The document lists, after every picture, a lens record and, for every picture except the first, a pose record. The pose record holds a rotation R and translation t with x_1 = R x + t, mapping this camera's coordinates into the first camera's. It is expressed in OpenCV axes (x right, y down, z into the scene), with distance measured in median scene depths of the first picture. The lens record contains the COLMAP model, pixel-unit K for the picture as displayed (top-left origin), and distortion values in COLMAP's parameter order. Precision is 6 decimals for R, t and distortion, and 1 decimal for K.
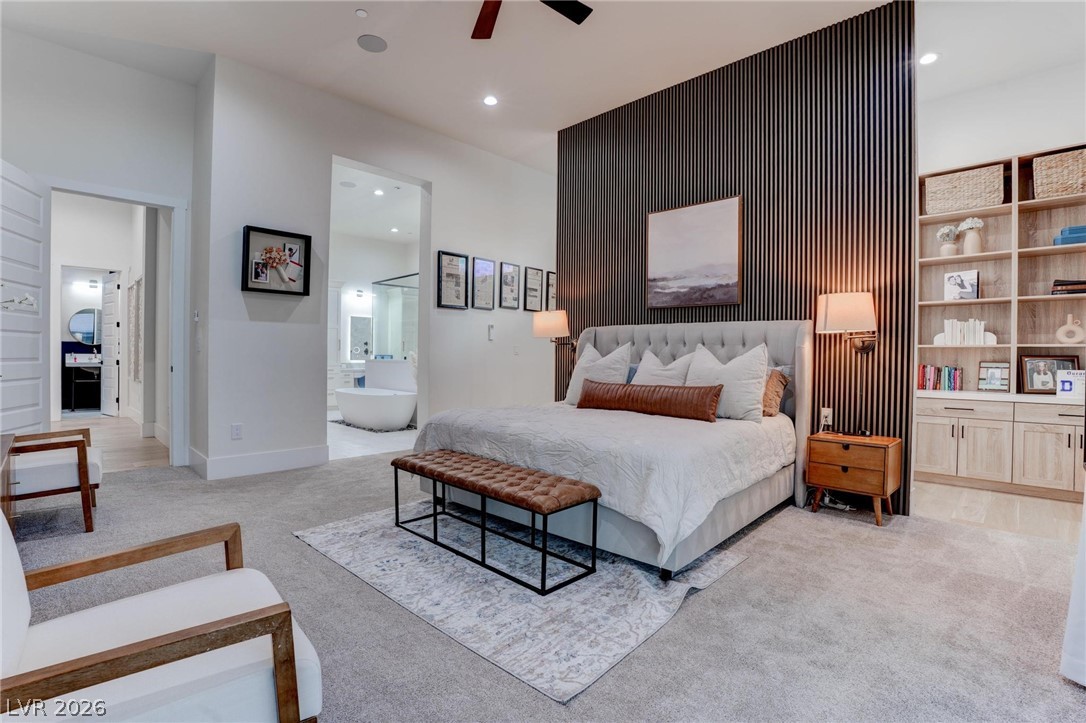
lens RADIAL K [[516.3, 0, 535.5], [0, 516.3, 359.6], [0, 0, 1]] dist [-0.066050, 0.013333]
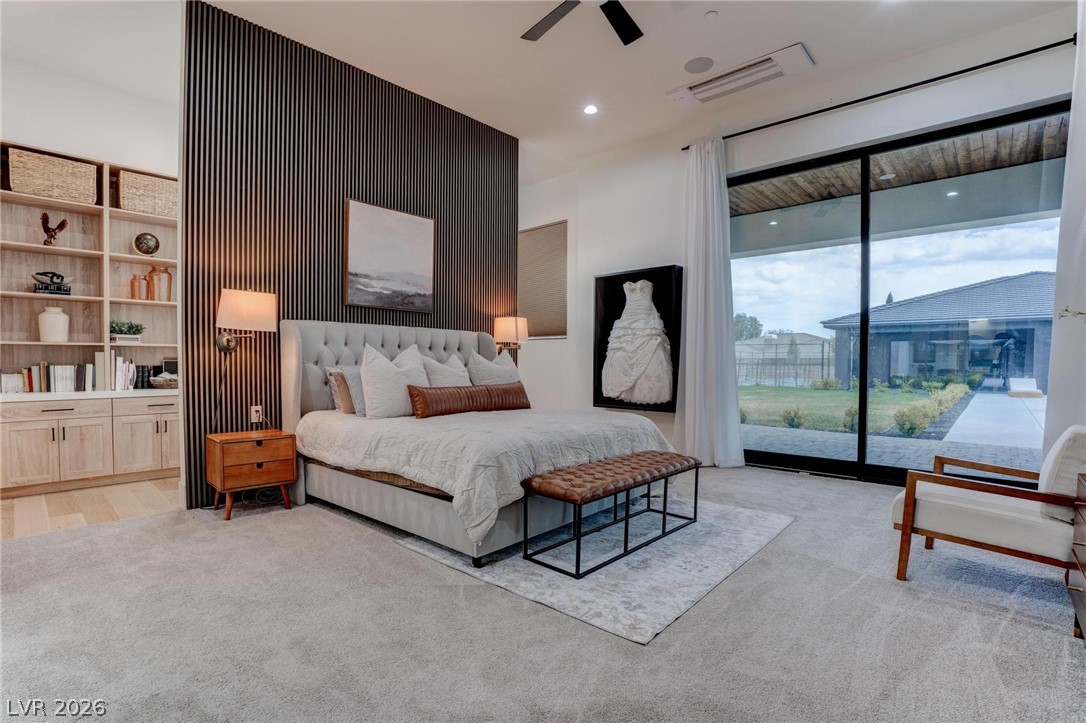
lens RADIAL K [[502.5, 0, 545.6], [0, 502.5, 371.1], [0, 0, 1]] dist [-0.051734, 0.011286]
pose [[-0.033528, -0.032089, 0.998923, -0.642633], [0.002881, 0.999477, 0.032203, -0.012101], [-0.999434, 0.003957, -0.033418, 0.674510]]
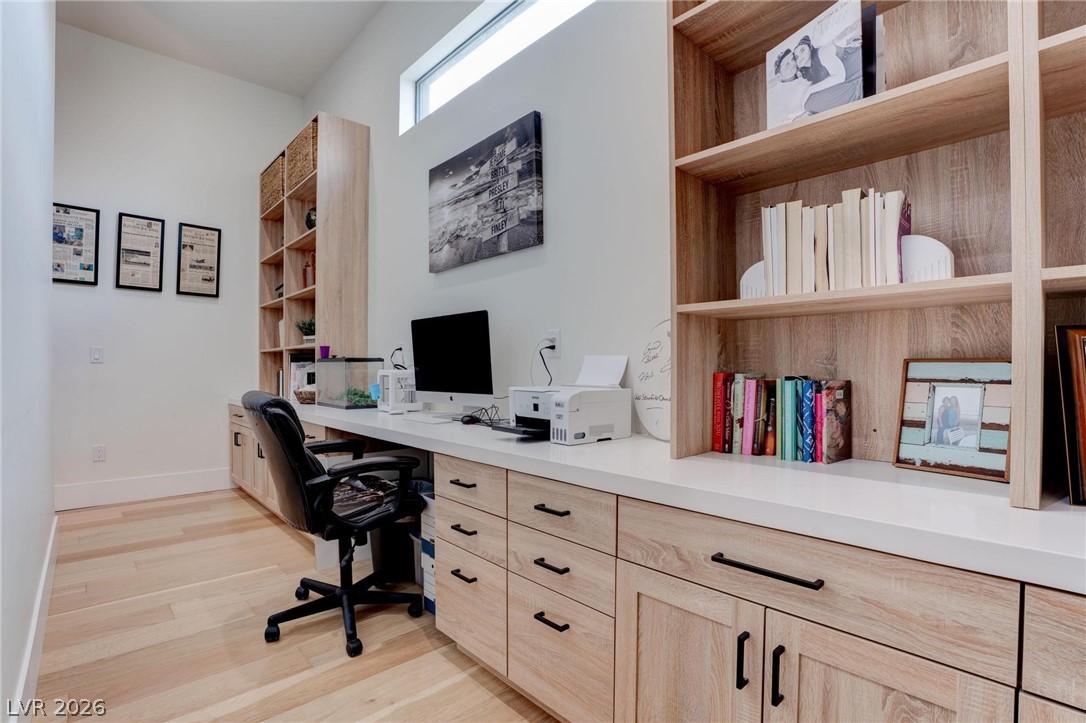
lens RADIAL K [[502.5, 0, 545.6], [0, 502.5, 371.1], [0, 0, 1]] dist [-0.051734, 0.011286]
pose [[0.998776, -0.012767, -0.047794, 5.162760], [0.012438, 0.999897, -0.007176, 0.075669], [0.047881, 0.006573, 0.998831, 5.192618]]
